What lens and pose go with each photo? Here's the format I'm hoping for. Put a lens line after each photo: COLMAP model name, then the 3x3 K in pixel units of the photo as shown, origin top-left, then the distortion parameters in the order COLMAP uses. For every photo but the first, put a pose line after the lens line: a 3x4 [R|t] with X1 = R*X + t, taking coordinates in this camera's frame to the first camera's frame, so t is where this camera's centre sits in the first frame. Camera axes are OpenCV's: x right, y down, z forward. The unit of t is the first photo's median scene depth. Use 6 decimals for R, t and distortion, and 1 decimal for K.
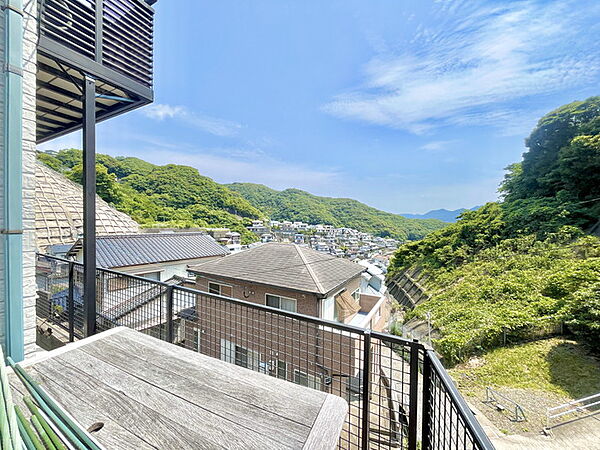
lens RADIAL K [[241.1, 0, 298.7], [0, 241.1, 226.7], [0, 0, 1]] dist [-0.003918, -0.000269]
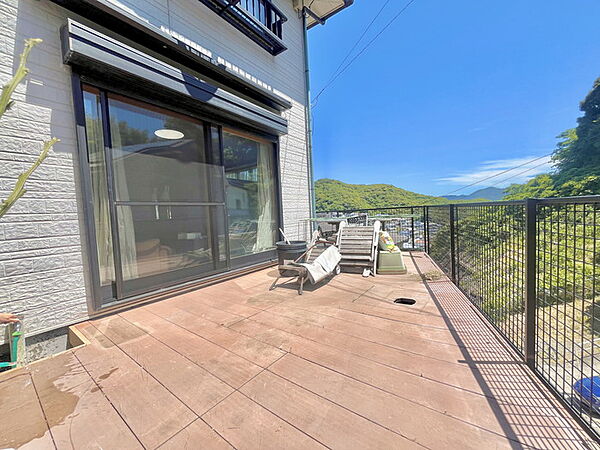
lens RADIAL K [[241.1, 0, 297.4], [0, 241.1, 226.0], [0, 0, 1]] dist [-0.003918, -0.000269]
pose [[0.987526, -0.060161, -0.145513, -0.029026], [0.064959, 0.997482, 0.028447, 0.014711], [0.143435, -0.037544, 0.988947, -0.091139]]
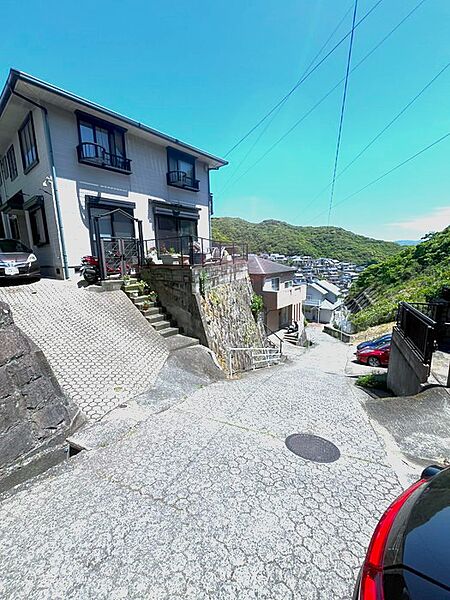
lens RADIAL K [[241.1, 0, 221.8], [0, 241.1, 299.2], [0, 0, 1]] dist [-0.003918, -0.000269]
pose [[0.974334, -0.000026, -0.225108, 0.052300], [0.035315, 0.987635, 0.152743, 0.035055], [0.222321, -0.156772, 0.962287, -0.302947]]
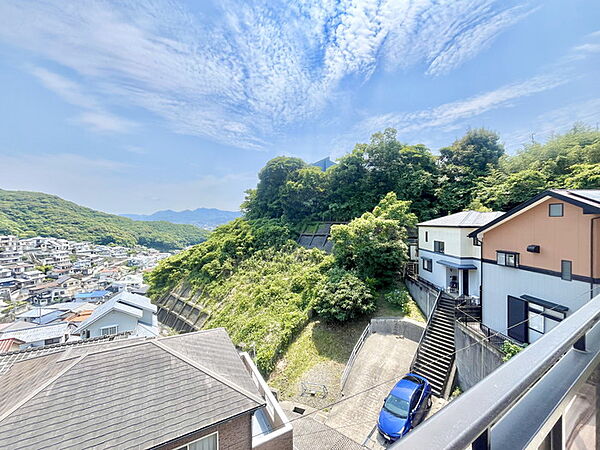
lens RADIAL K [[241.1, 0, 299.8], [0, 241.1, 225.7], [0, 0, 1]] dist [-0.003918, -0.000269]
pose [[0.510569, -0.029998, 0.859314, -0.119748], [0.034832, 0.999292, 0.014188, -0.077602], [-0.859131, 0.022687, 0.511252, 0.102148]]
